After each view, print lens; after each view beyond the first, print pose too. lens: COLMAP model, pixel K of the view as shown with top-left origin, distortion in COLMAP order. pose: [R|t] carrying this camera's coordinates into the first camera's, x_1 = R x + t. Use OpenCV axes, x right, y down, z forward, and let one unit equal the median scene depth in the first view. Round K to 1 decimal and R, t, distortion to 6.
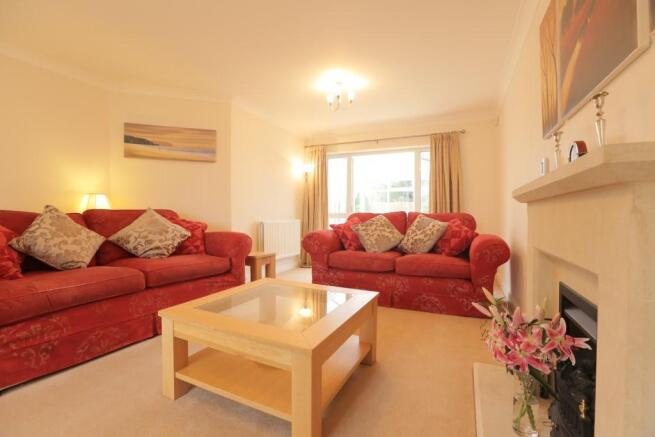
lens RADIAL K [[286.1, 0, 327.5], [0, 286.1, 218.5], [0, 0, 1]] dist [-0.023453, 0.000373]
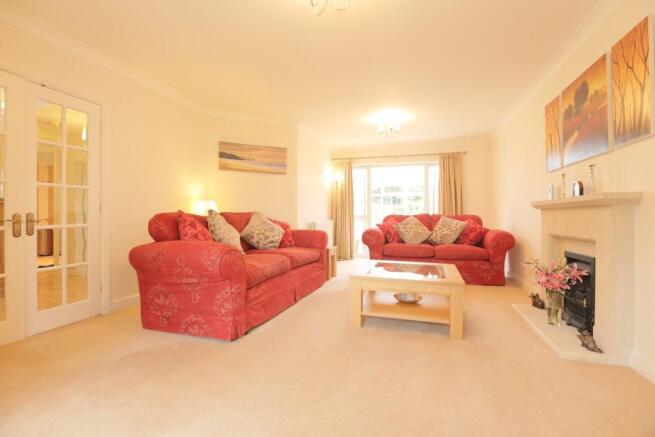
lens RADIAL K [[286.1, 0, 327.5], [0, 286.1, 218.5], [0, 0, 1]] dist [-0.023453, 0.000373]
pose [[0.991514, -0.003578, 0.129953, -0.414574], [0.004204, 0.999981, -0.004547, 0.002083], [-0.129934, 0.005055, 0.991510, -0.280590]]
